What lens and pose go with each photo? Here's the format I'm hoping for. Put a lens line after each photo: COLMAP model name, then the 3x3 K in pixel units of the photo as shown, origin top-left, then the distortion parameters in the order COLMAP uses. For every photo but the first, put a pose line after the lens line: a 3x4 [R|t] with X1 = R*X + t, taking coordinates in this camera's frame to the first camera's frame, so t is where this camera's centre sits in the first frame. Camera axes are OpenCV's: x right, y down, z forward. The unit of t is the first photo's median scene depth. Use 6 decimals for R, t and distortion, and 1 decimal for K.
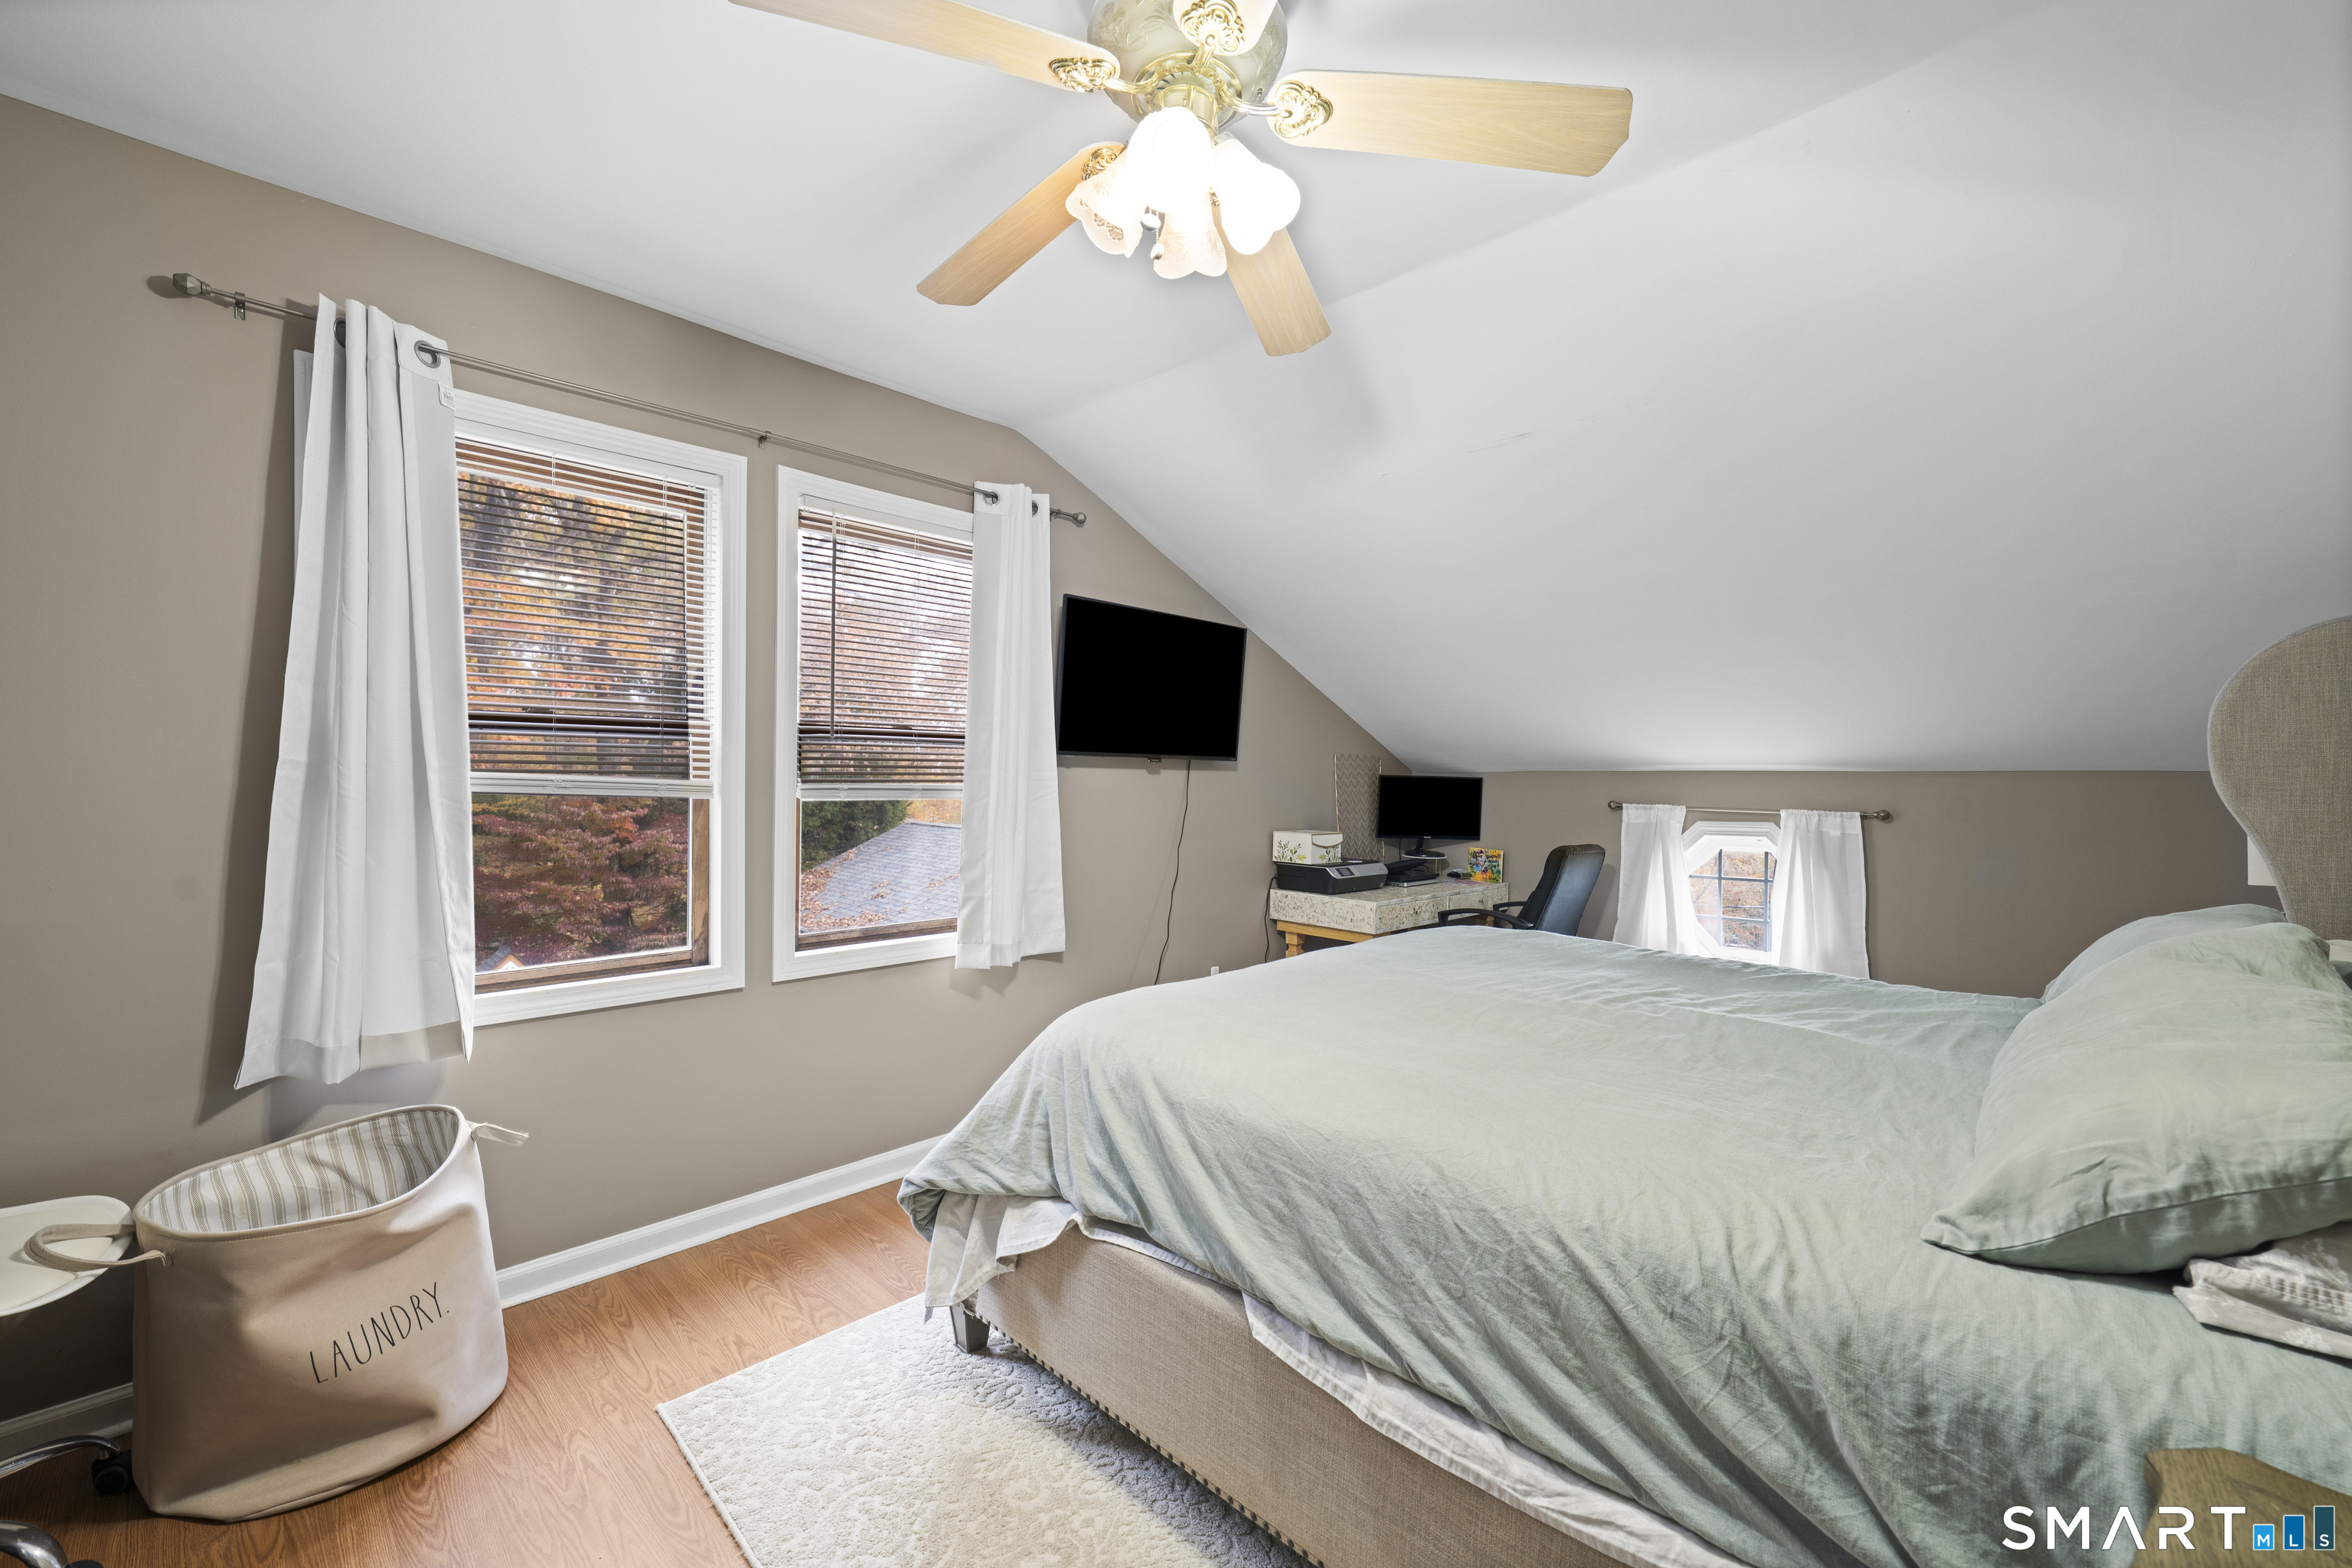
lens RADIAL K [[896.4, 0, 1170.3], [0, 896.4, 781.8], [0, 0, 1]] dist [-0.003223, -0.000609]
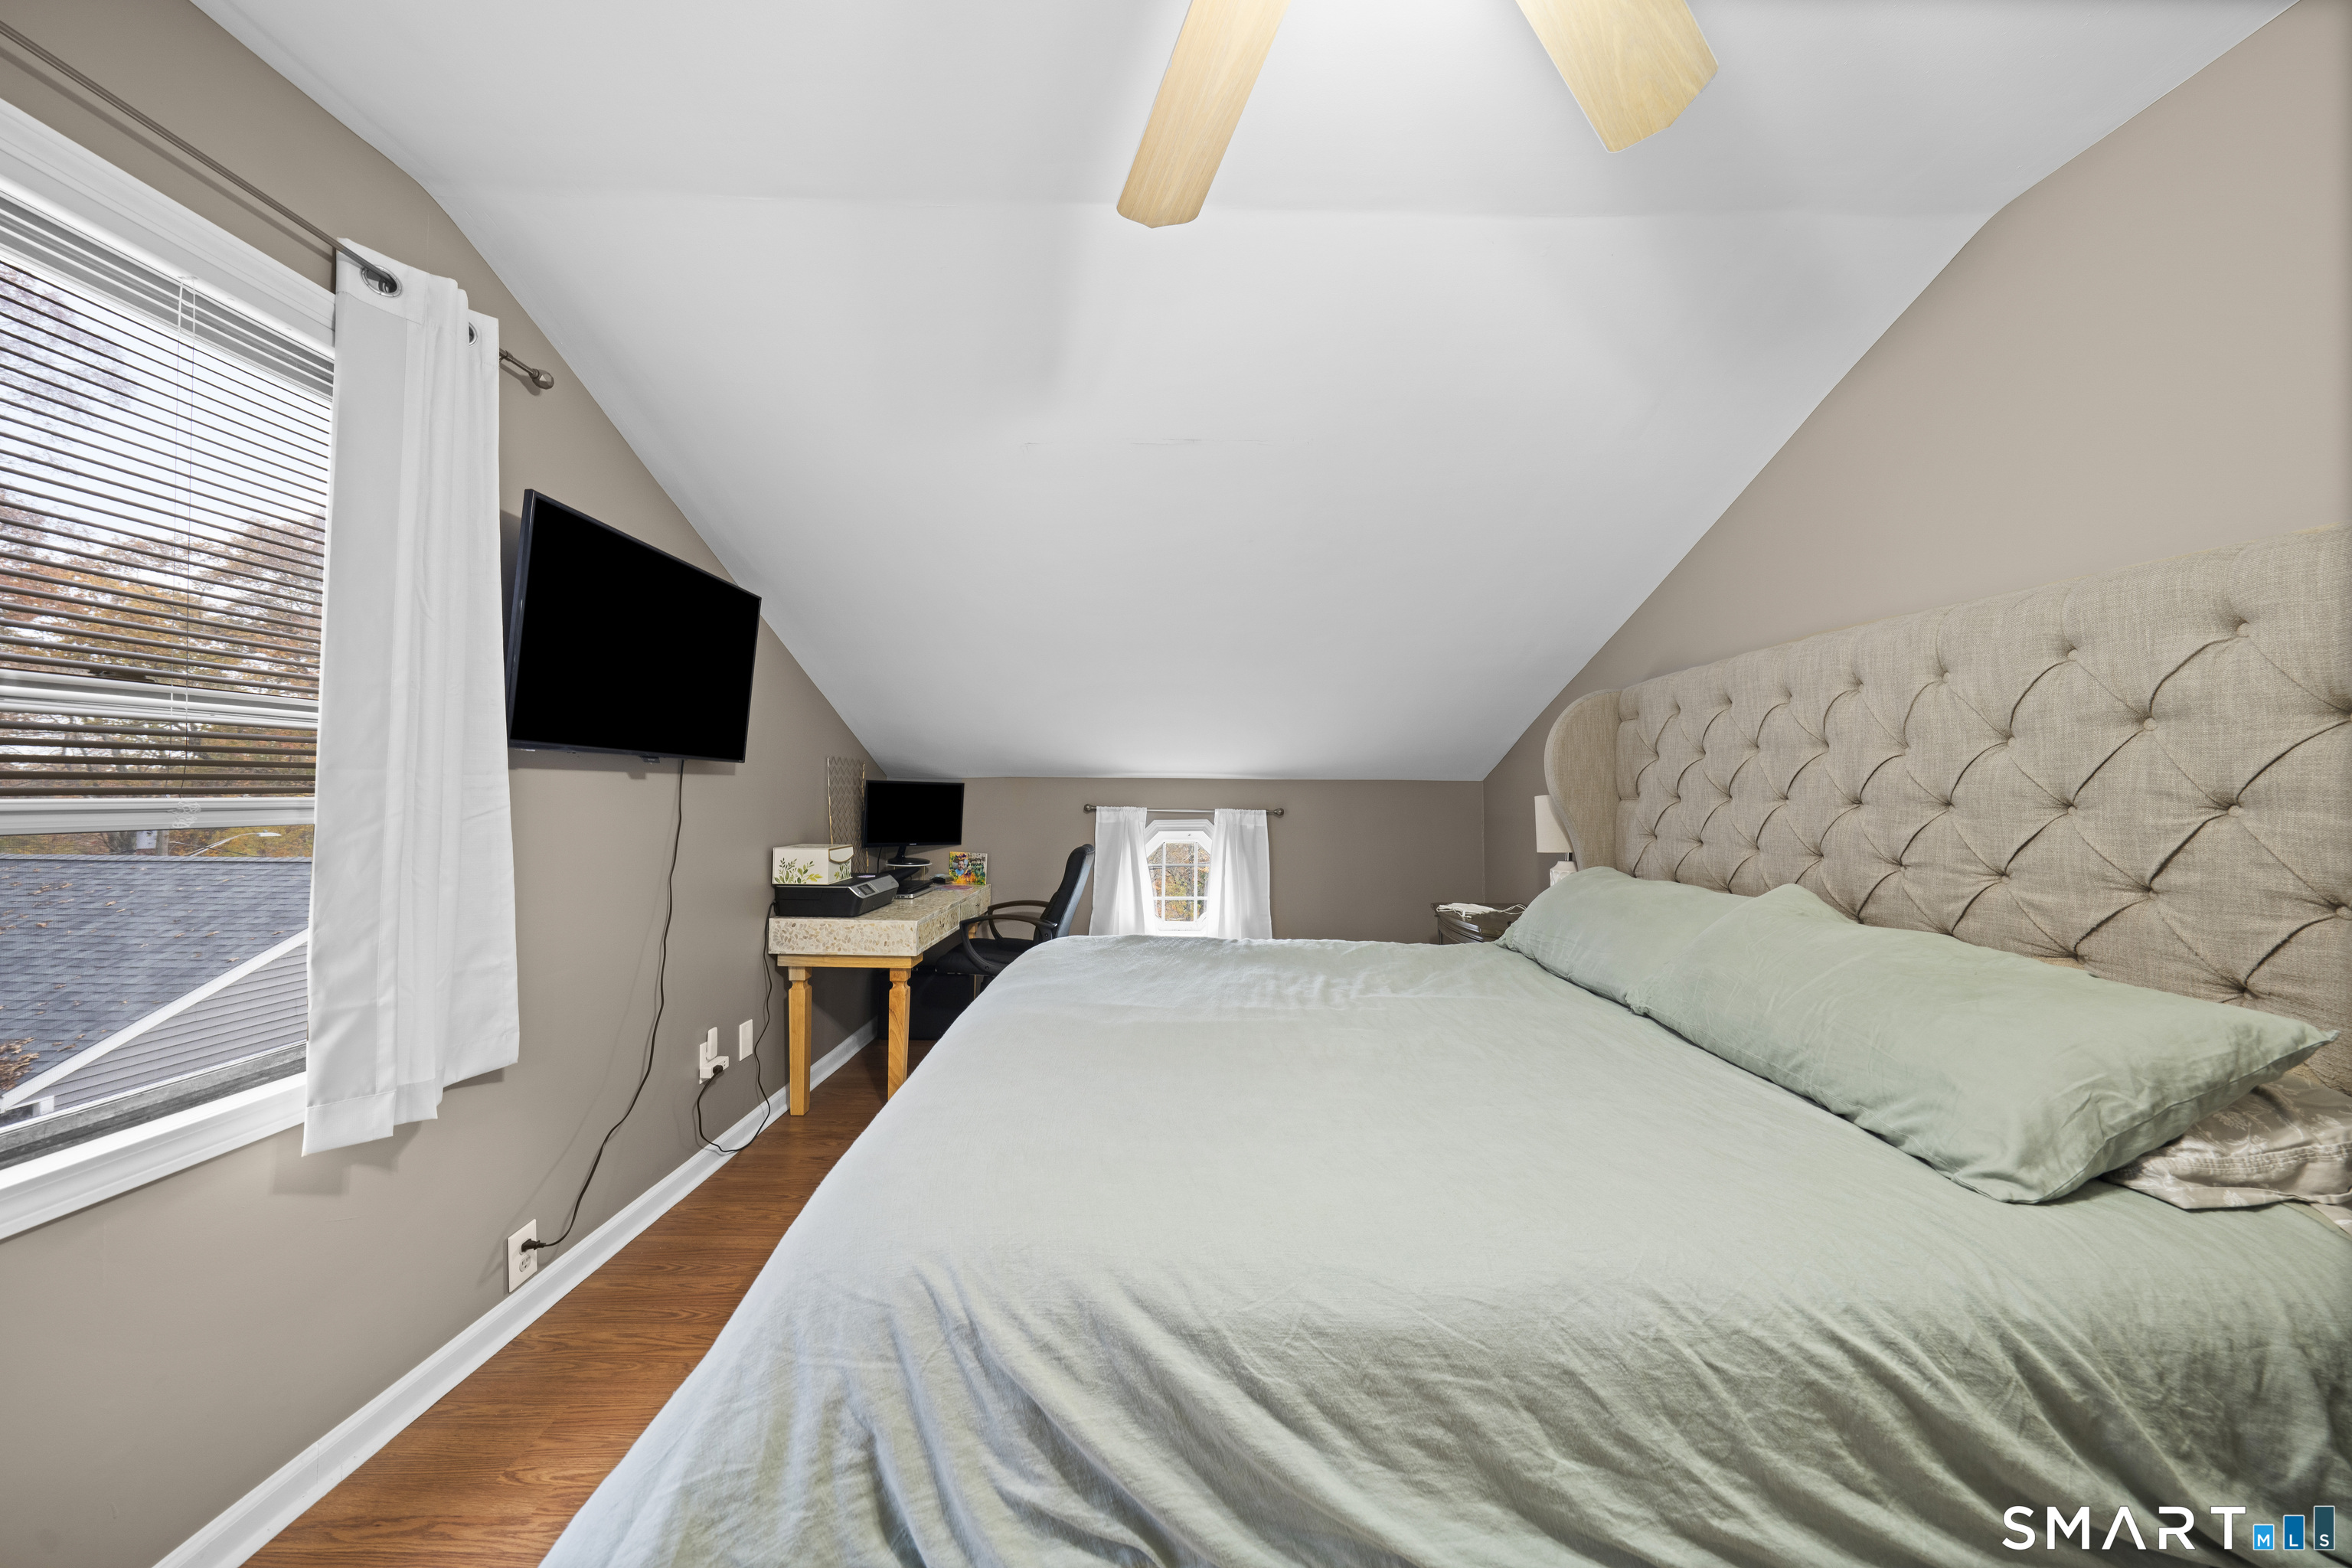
lens RADIAL K [[792.1, 0, 1165.0], [0, 792.1, 783.6], [0, 0, 1]] dist [-0.006699, 0.000829]
pose [[0.718720, 0.000691, 0.695300, -0.196889], [0.000268, 0.999999, -0.001271, -0.005162], [-0.695300, 0.001100, 0.718719, 0.326702]]
